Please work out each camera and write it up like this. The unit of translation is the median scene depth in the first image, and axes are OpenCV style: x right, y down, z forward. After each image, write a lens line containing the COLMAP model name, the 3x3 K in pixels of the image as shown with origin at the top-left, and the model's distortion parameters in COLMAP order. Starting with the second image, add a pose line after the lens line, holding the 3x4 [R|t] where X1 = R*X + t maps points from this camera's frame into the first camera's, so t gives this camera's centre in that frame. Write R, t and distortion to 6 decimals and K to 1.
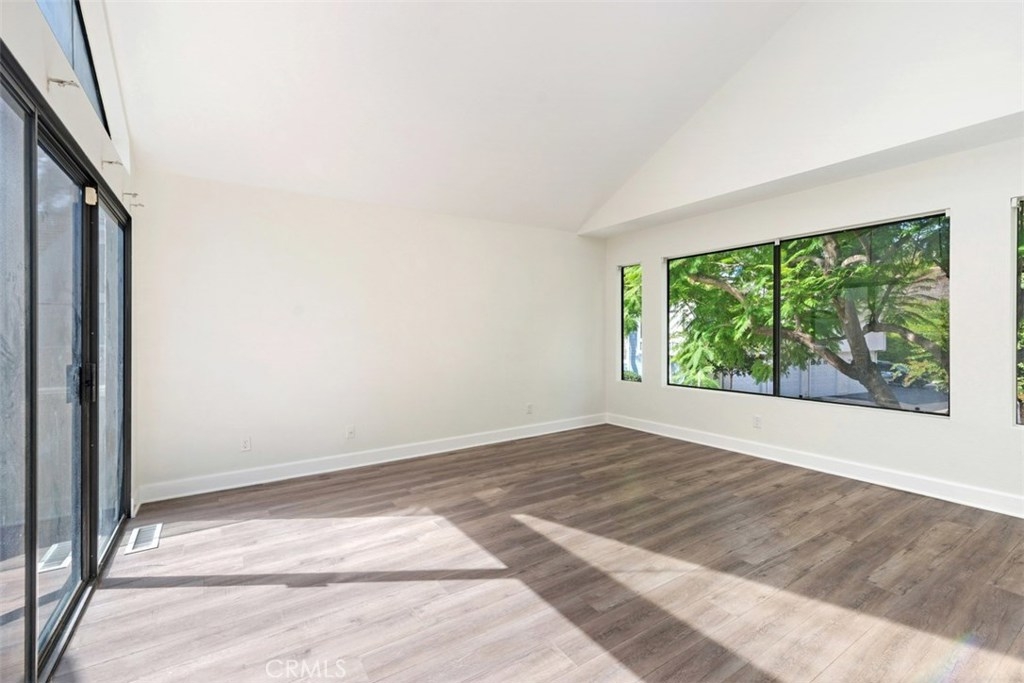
lens RADIAL K [[448.5, 0, 506.8], [0, 448.5, 331.4], [0, 0, 1]] dist [0.001661, 0.000177]
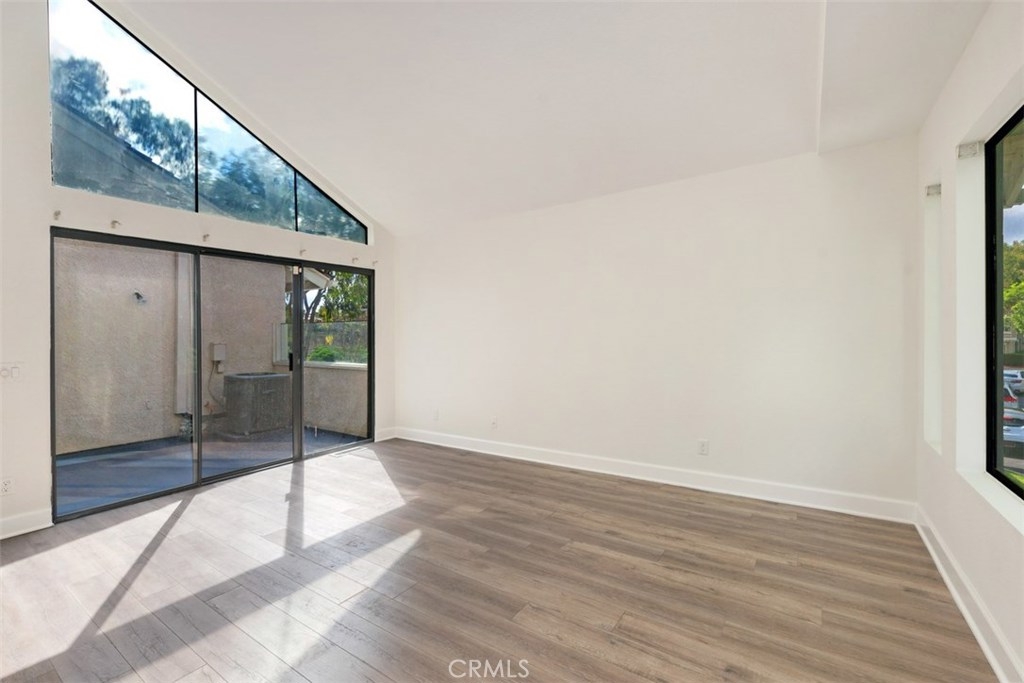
lens RADIAL K [[444.9, 0, 504.8], [0, 444.9, 336.3], [0, 0, 1]] dist [0.003116, 0.000435]
pose [[0.379780, 0.004993, -0.925063, 0.838496], [0.014459, 0.999831, 0.011333, -0.007823], [0.924964, -0.017679, 0.379644, 0.723186]]
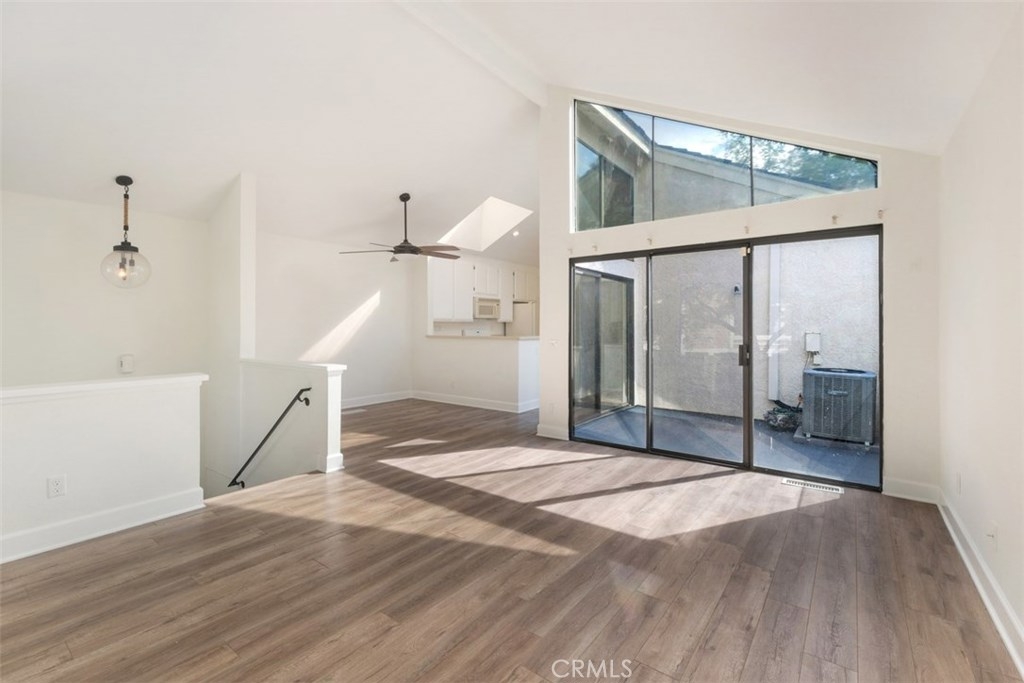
lens RADIAL K [[448.5, 0, 506.8], [0, 448.5, 331.4], [0, 0, 1]] dist [0.001661, 0.000177]
pose [[-0.941018, 0.013269, -0.338096, 0.366689], [0.010011, 0.999885, 0.011379, -0.010381], [0.338209, 0.007323, -0.941043, 1.524571]]
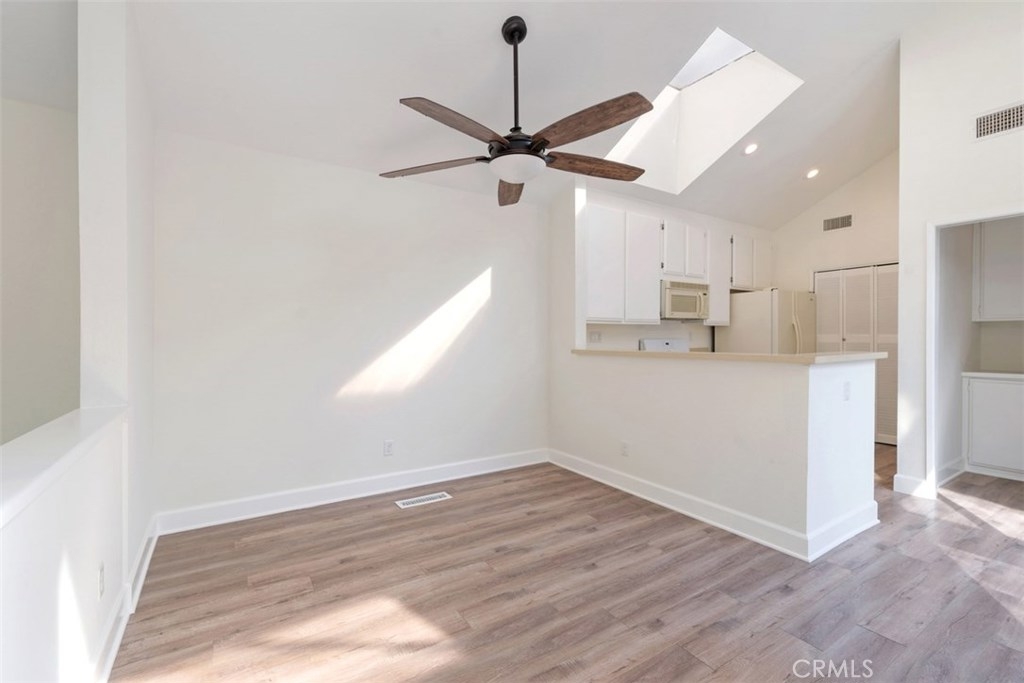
lens RADIAL K [[443.4, 0, 509.7], [0, 443.4, 339.8], [0, 0, 1]] dist [0.001167, -0.000453]
pose [[-0.999869, 0.012069, 0.010776, 0.143625], [0.012091, 0.999925, 0.002002, 0.000974], [-0.010751, 0.002132, -0.999940, 0.463025]]
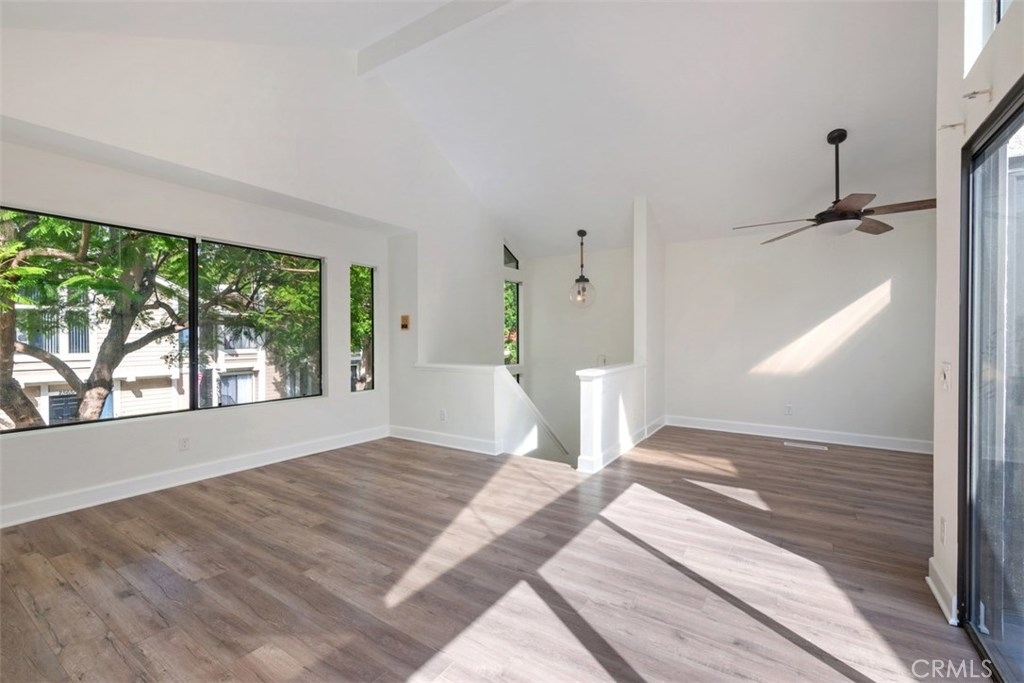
lens RADIAL K [[443.4, 0, 509.7], [0, 443.4, 339.8], [0, 0, 1]] dist [0.001167, -0.000453]
pose [[-0.403533, 0.004045, 0.914956, -0.587191], [0.000414, 0.999991, -0.004238, 0.009146], [-0.914965, -0.001331, -0.403531, 0.960072]]
